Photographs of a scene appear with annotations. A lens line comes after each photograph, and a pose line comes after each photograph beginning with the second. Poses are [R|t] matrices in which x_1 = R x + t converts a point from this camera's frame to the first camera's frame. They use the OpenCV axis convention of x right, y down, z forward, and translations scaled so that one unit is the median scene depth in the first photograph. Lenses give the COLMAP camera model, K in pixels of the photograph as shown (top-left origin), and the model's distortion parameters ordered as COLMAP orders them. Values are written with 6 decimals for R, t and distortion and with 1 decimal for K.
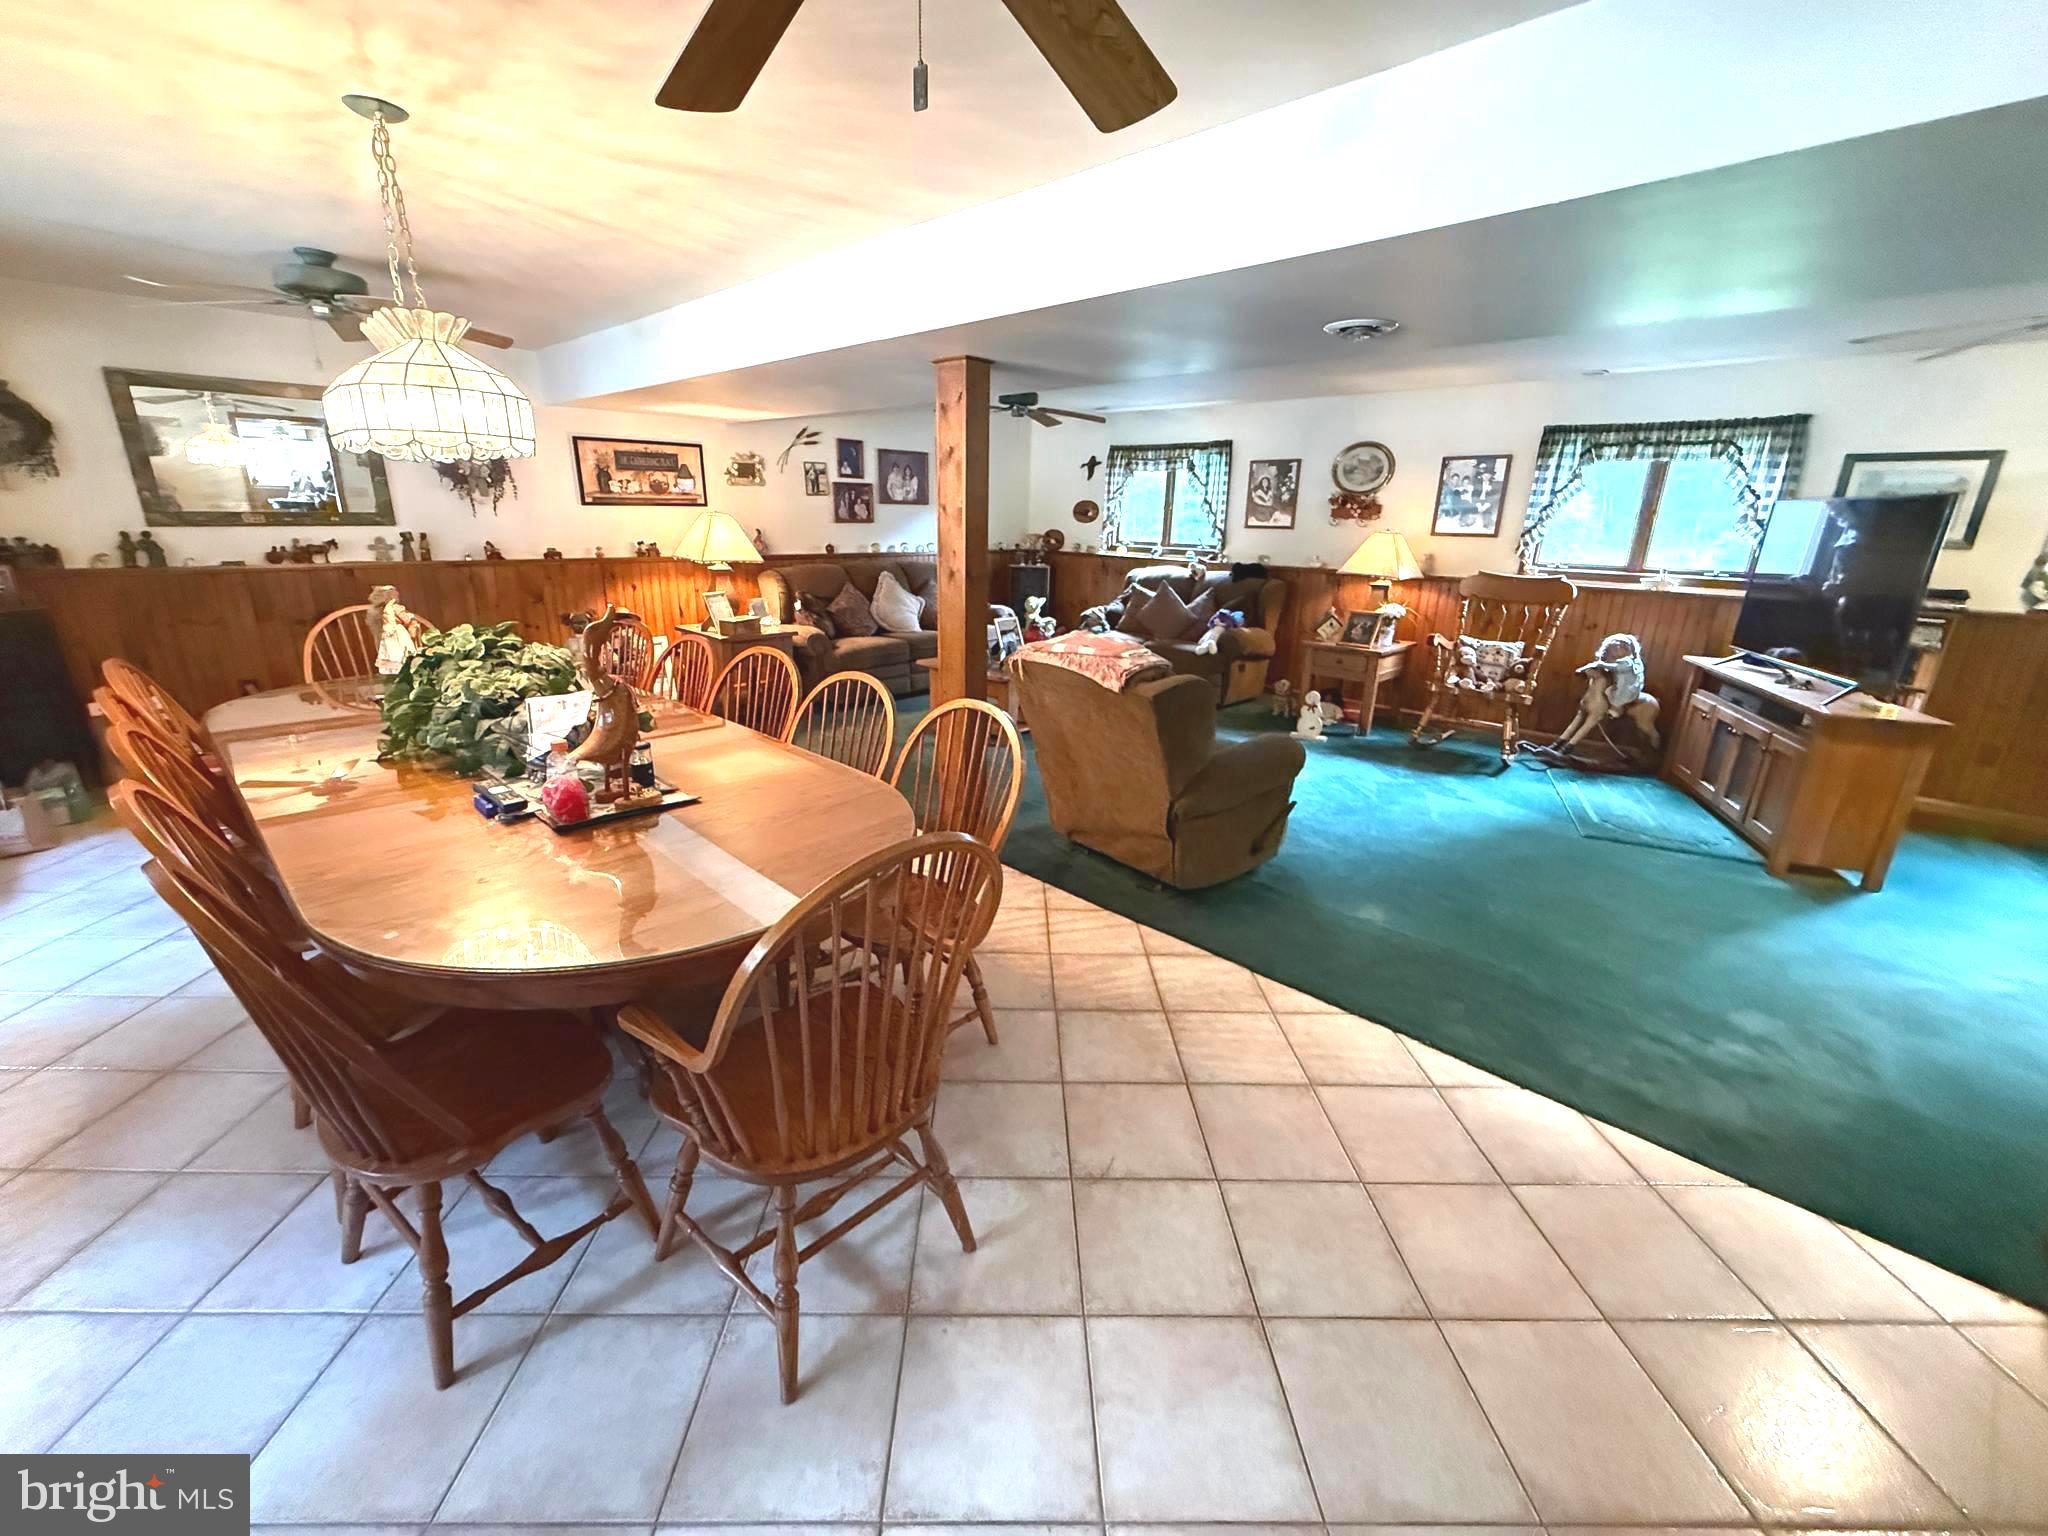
lens RADIAL K [[822.1, 0, 1024.0], [0, 822.1, 768.0], [0, 0, 1]] dist [0.000728, -0.000433]
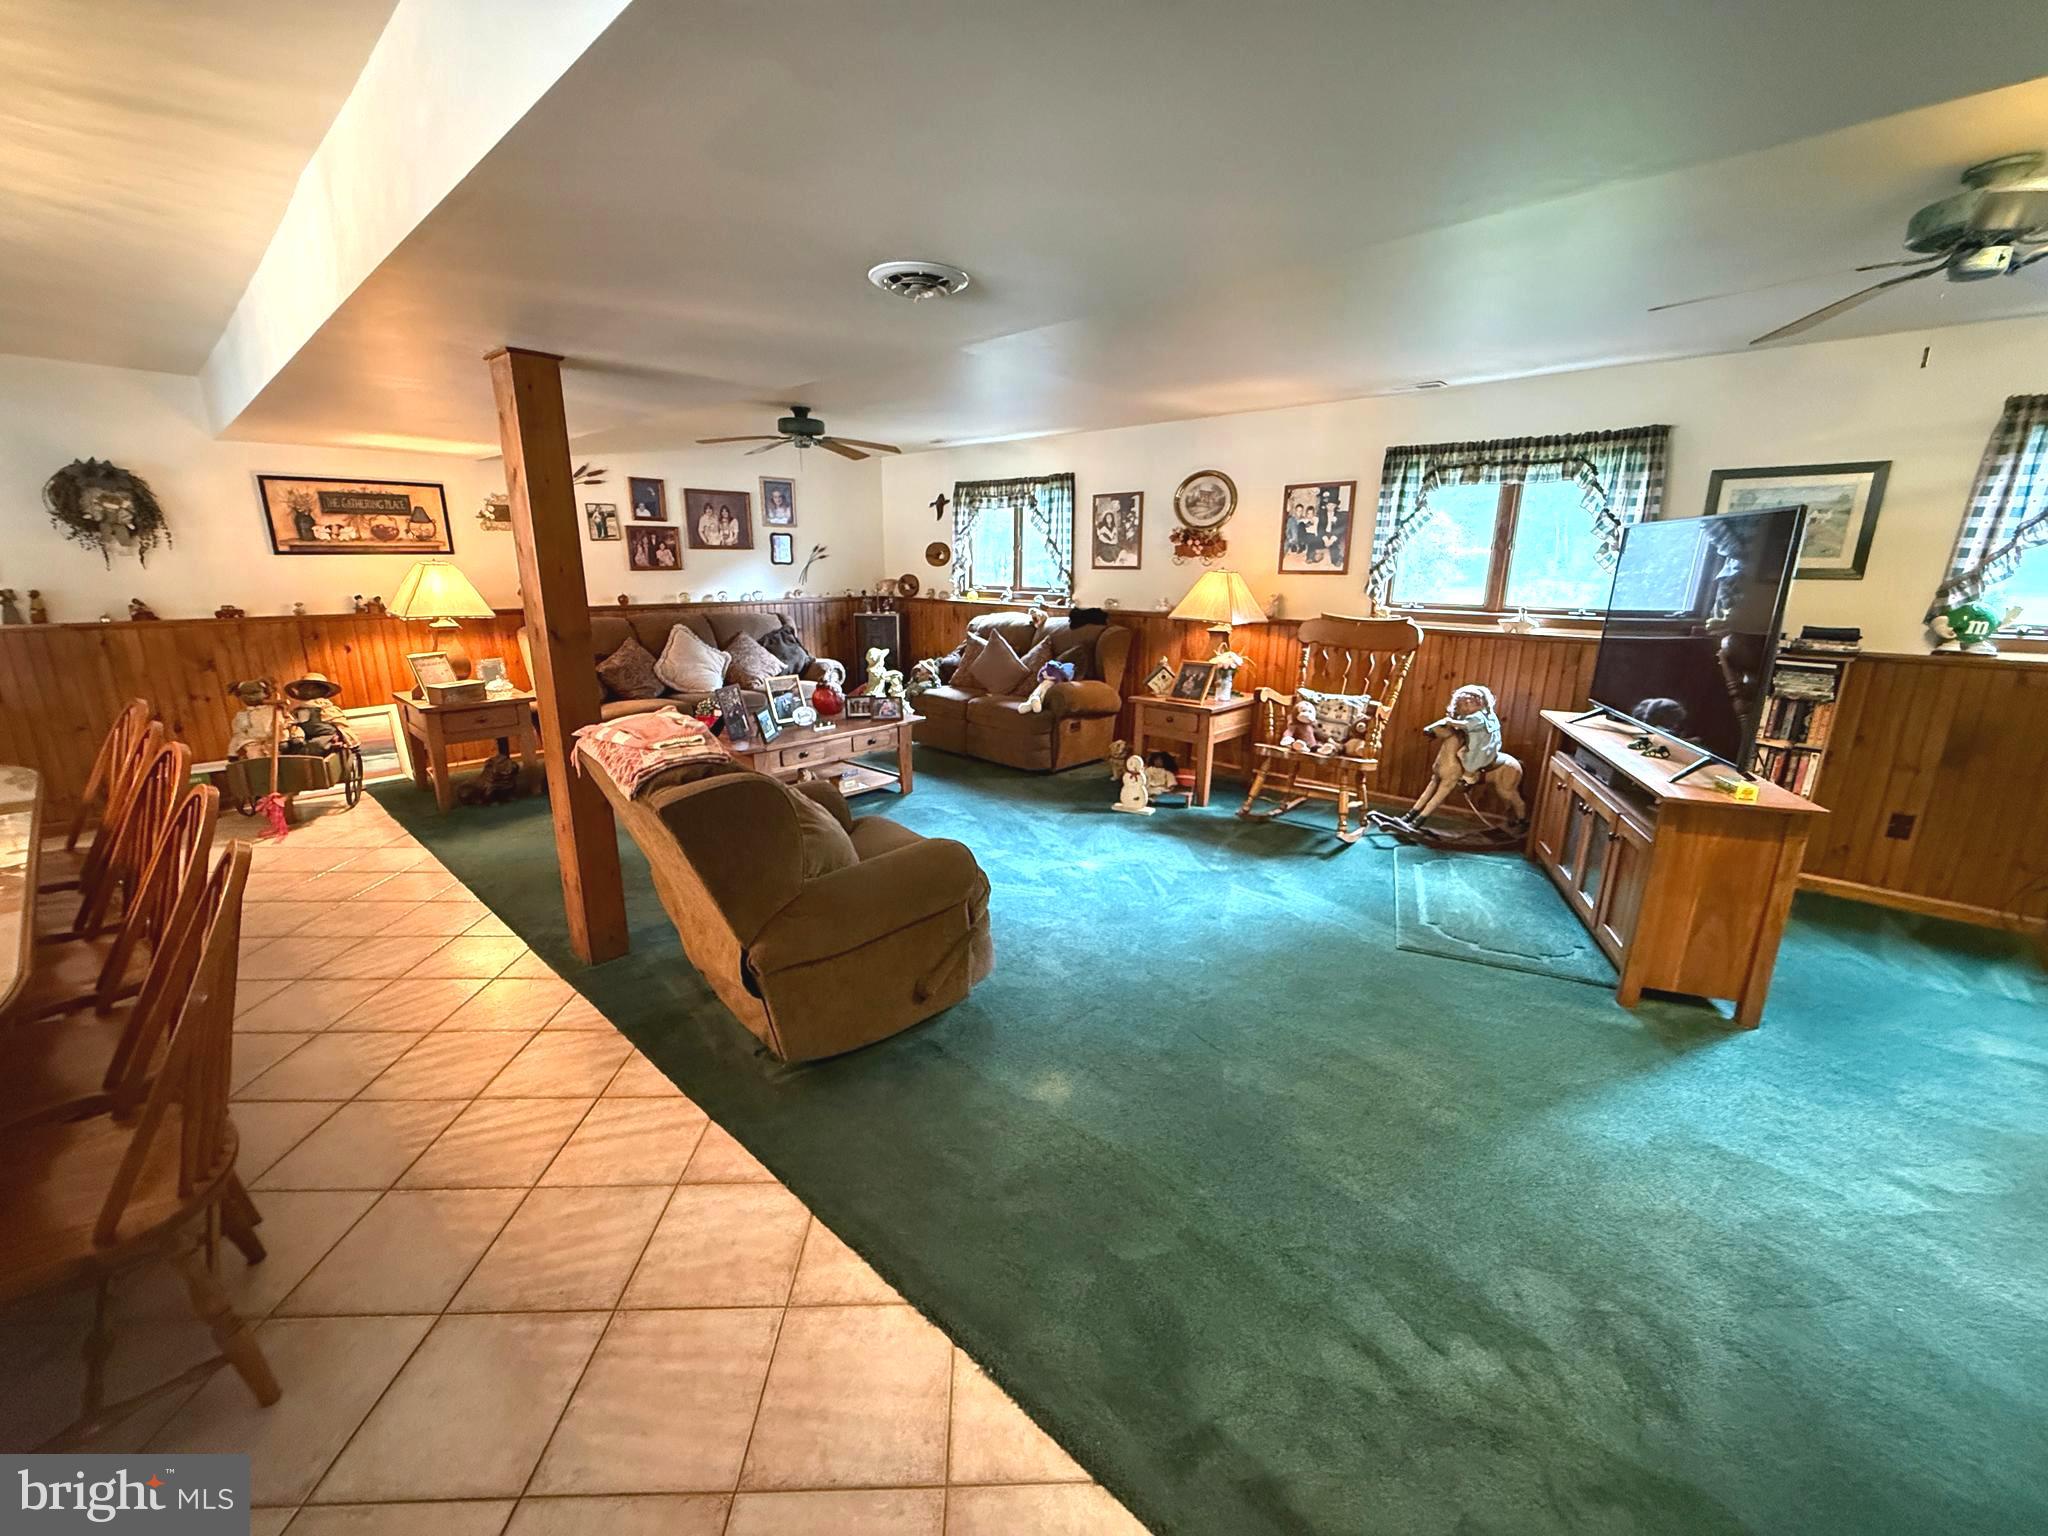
lens RADIAL K [[822.9, 0, 1024.0], [0, 822.9, 768.0], [0, 0, 1]] dist [0.001476, 0.000340]
pose [[0.999617, -0.020732, 0.018332, 0.228488], [0.021654, 0.998432, -0.051619, -0.040710], [-0.017233, 0.051996, 0.998499, 0.154772]]
